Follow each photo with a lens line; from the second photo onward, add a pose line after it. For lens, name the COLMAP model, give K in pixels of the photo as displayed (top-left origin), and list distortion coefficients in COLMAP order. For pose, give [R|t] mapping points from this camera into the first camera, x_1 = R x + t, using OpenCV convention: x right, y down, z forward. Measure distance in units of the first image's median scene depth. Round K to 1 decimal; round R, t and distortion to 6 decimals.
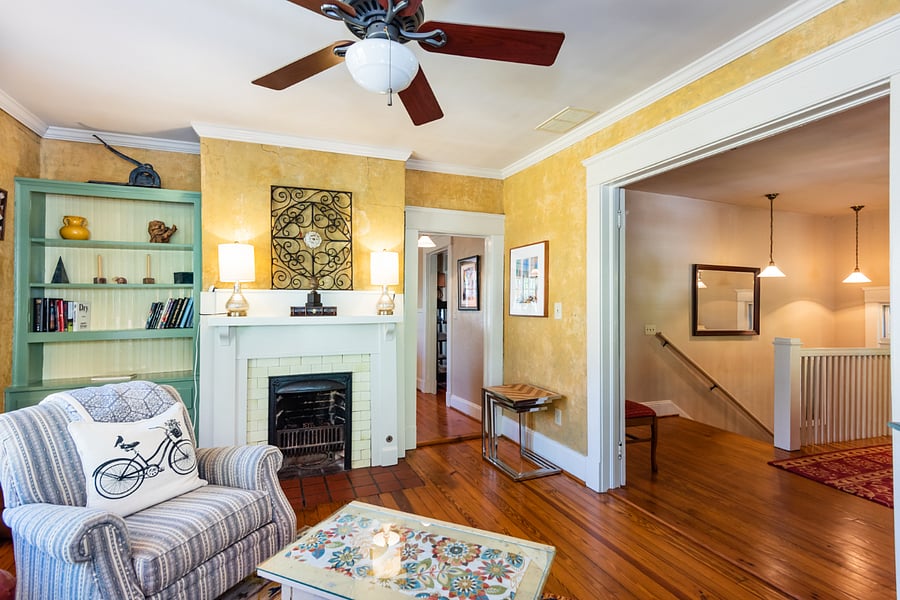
lens RADIAL K [[448.1, 0, 449.2], [0, 448.1, 306.2], [0, 0, 1]] dist [0.001035, 0.000074]
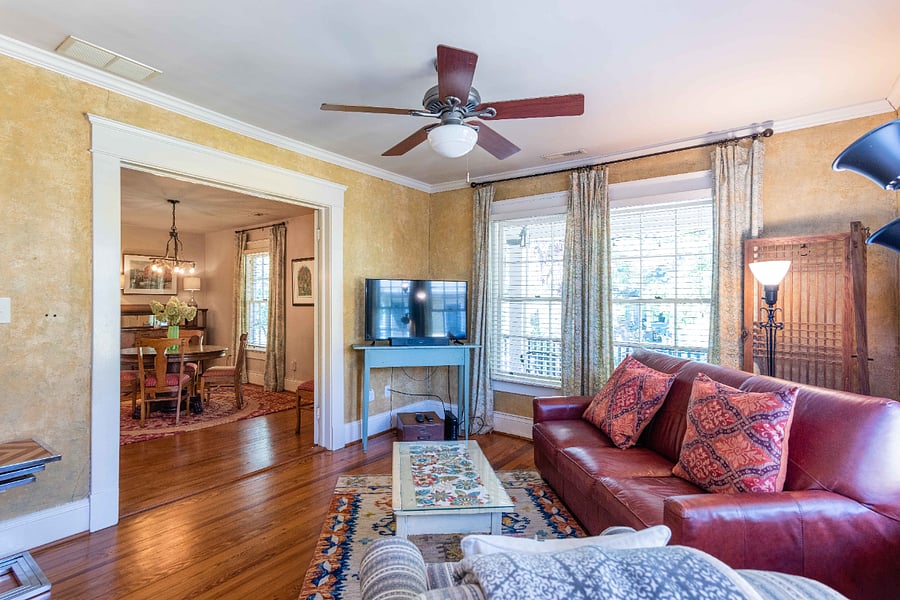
lens RADIAL K [[448.1, 0, 449.2], [0, 448.1, 306.2], [0, 0, 1]] dist [0.001035, 0.000074]
pose [[-0.549051, -0.007801, 0.835752, -1.323797], [-0.004544, 0.999970, 0.006348, -0.002161], [-0.835777, -0.000312, -0.549070, 1.763253]]
